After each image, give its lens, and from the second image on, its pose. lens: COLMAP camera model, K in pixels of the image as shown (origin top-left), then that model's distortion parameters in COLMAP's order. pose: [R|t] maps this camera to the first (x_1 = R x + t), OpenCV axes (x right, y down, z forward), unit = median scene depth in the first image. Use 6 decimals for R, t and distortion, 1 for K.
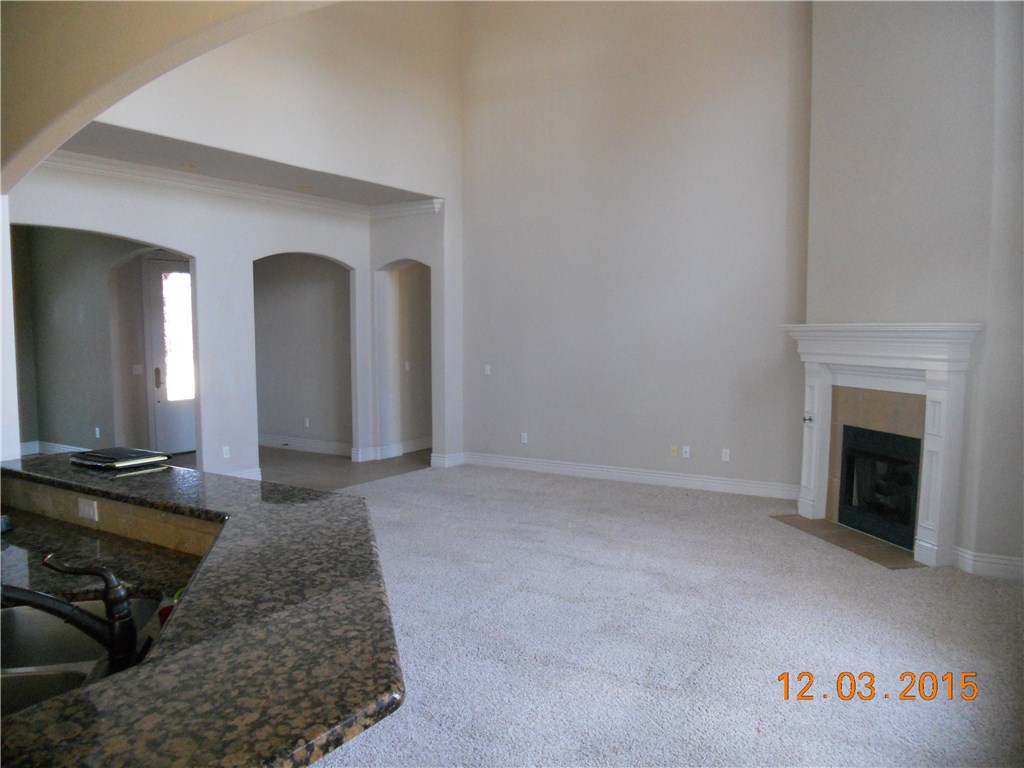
lens RADIAL K [[770.7, 0, 512.0], [0, 770.7, 384.7], [0, 0, 1]] dist [-0.003984, 0.001985]
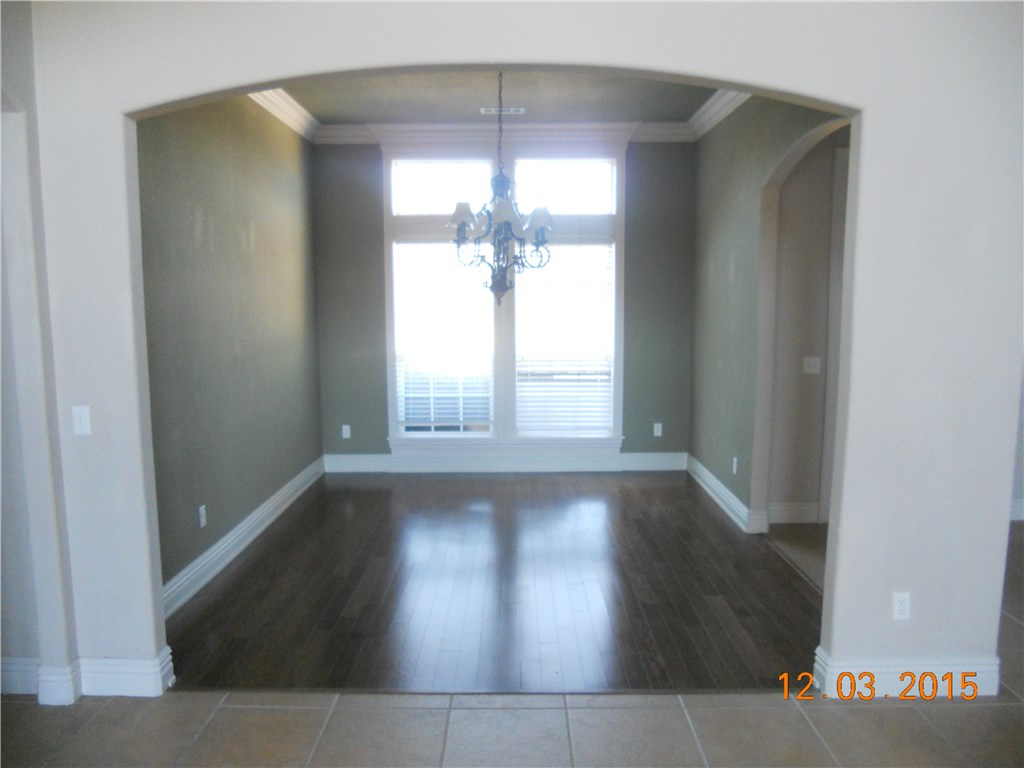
lens RADIAL K [[770.7, 0, 511.7], [0, 770.7, 384.7], [0, 0, 1]] dist [-0.003984, 0.001985]
pose [[0.542250, 0.108909, -0.833129, -0.160692], [-0.068674, 0.993991, 0.085240, -0.046402], [0.837406, 0.010993, 0.546471, 0.611296]]
